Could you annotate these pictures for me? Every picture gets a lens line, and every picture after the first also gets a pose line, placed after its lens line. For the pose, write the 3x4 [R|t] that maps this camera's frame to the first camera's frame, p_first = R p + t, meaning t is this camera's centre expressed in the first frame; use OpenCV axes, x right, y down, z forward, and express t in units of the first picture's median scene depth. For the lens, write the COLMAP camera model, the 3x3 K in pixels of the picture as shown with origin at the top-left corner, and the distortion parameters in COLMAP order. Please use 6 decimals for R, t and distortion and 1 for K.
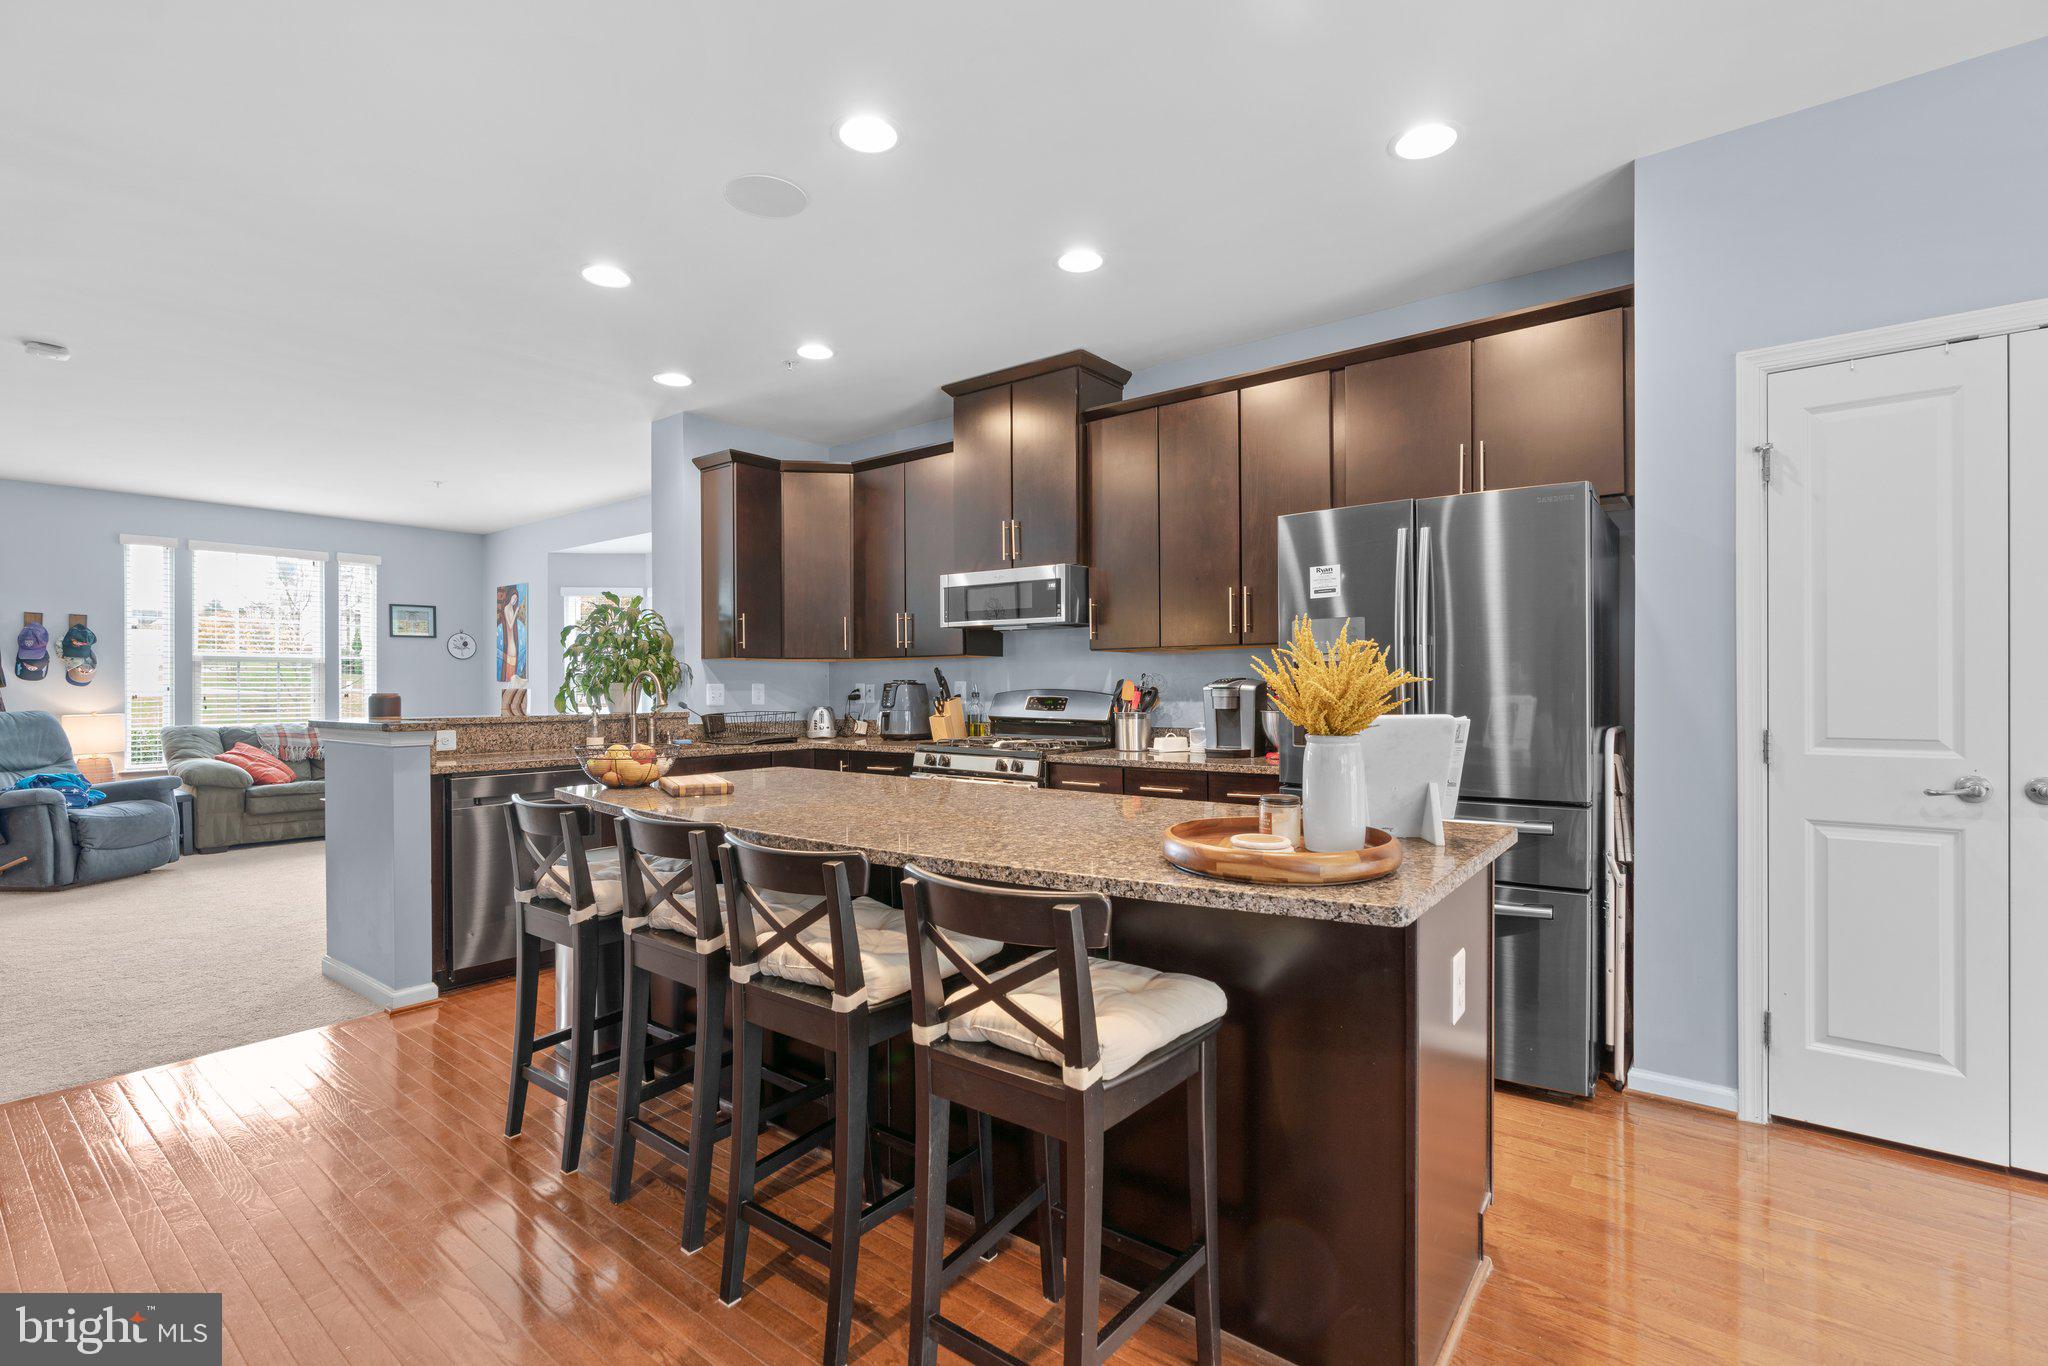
lens RADIAL K [[922.5, 0, 1023.1], [0, 922.5, 685.9], [0, 0, 1]] dist [-0.012798, 0.006020]
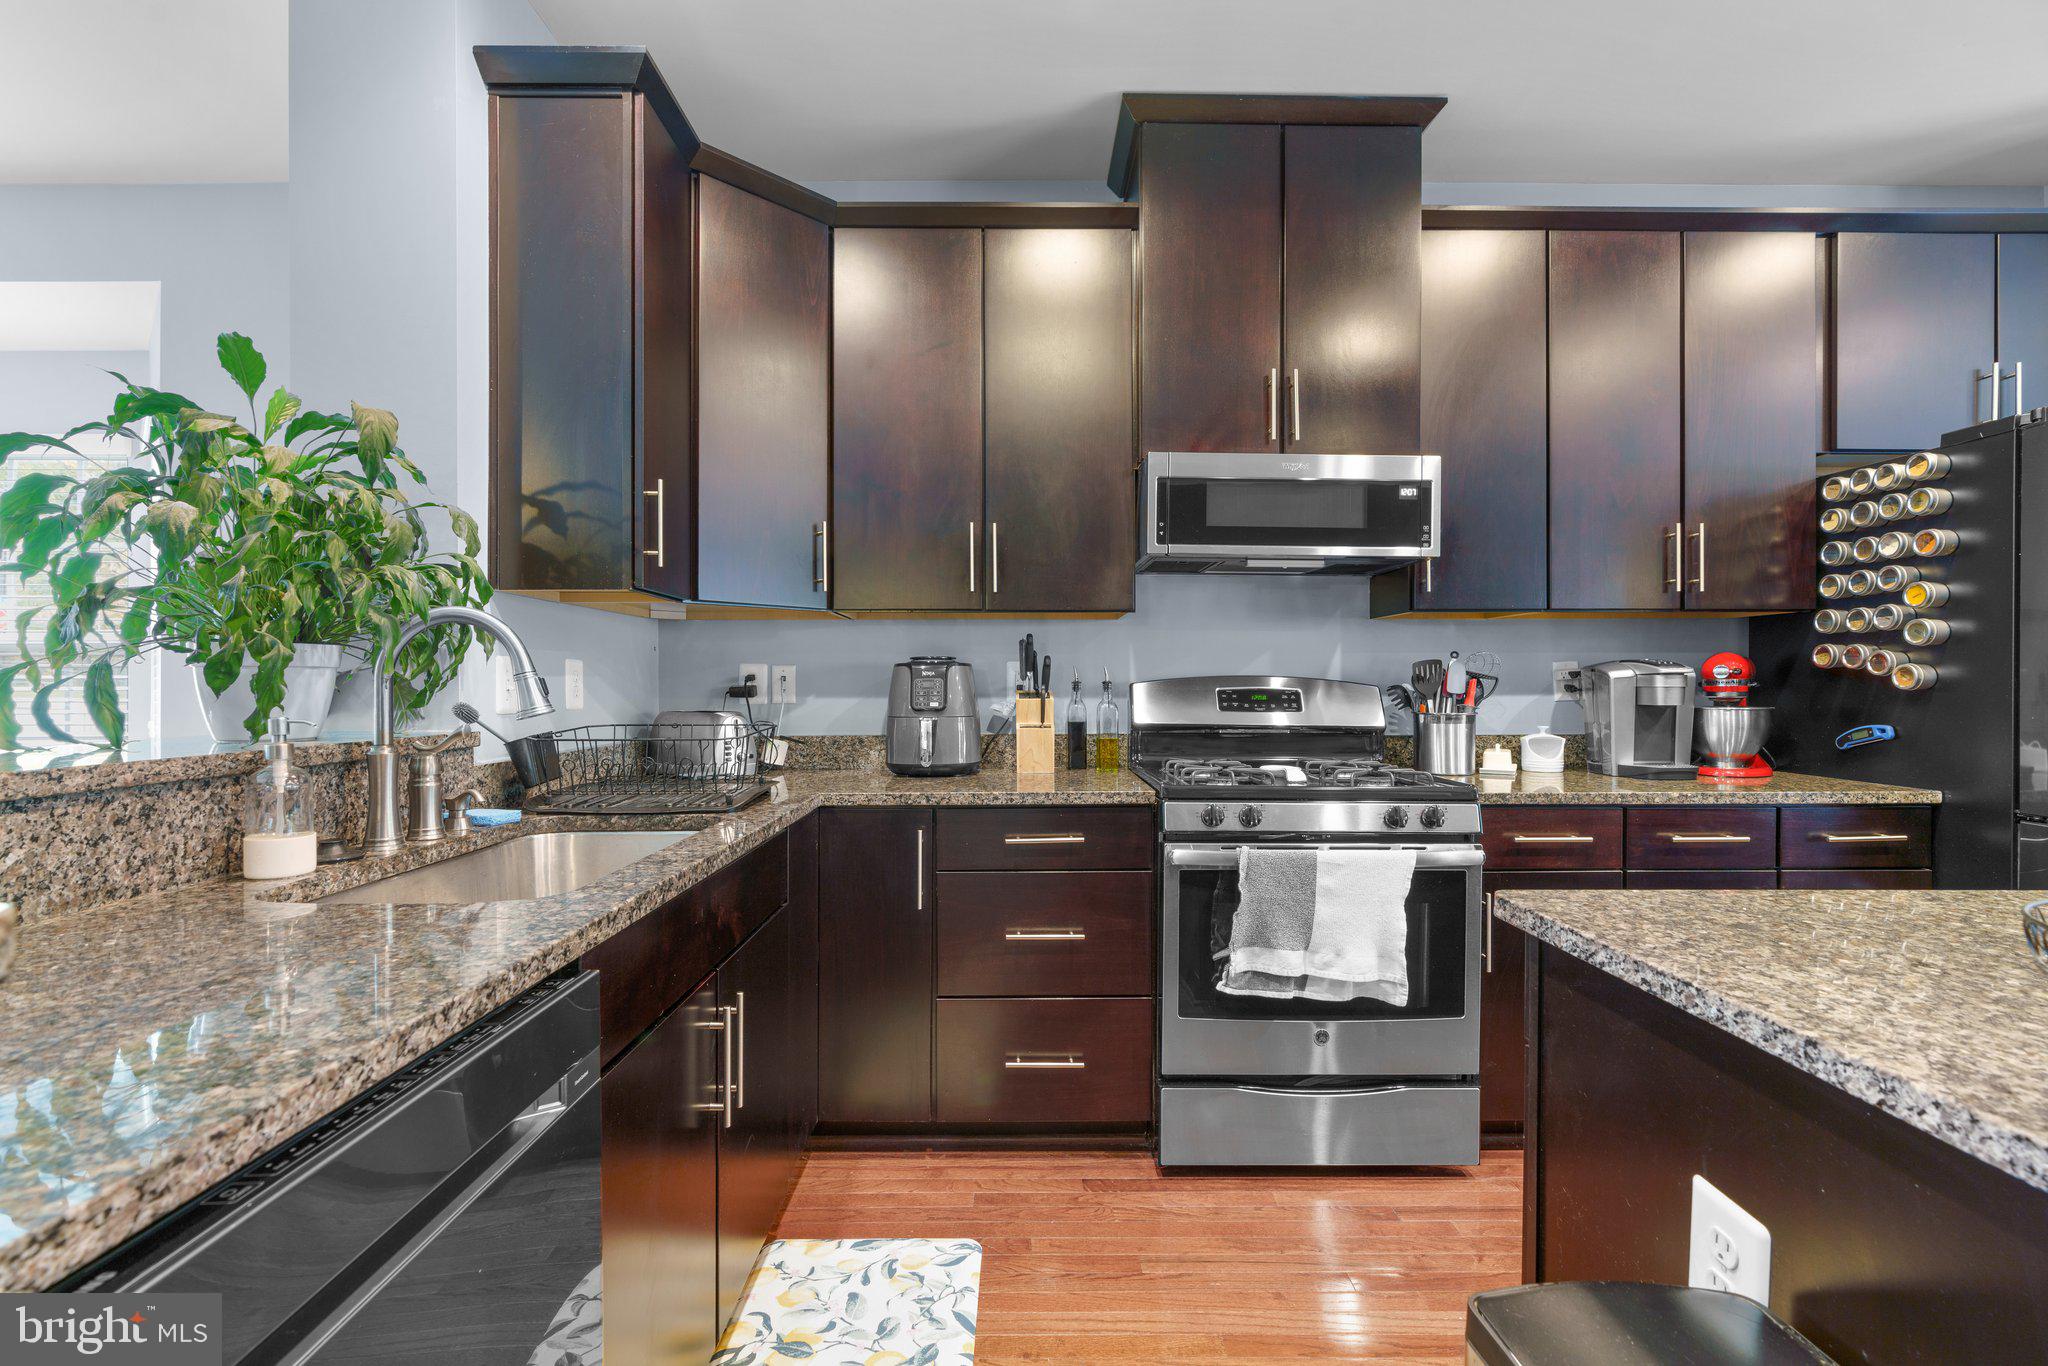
lens RADIAL K [[922.5, 0, 1011.3], [0, 922.5, 677.5], [0, 0, 1]] dist [-0.012798, 0.006020]
pose [[0.784607, 0.008323, 0.619938, -0.532993], [-0.003859, 0.999956, -0.008541, 0.011549], [-0.619982, 0.004309, 0.784604, 0.735498]]
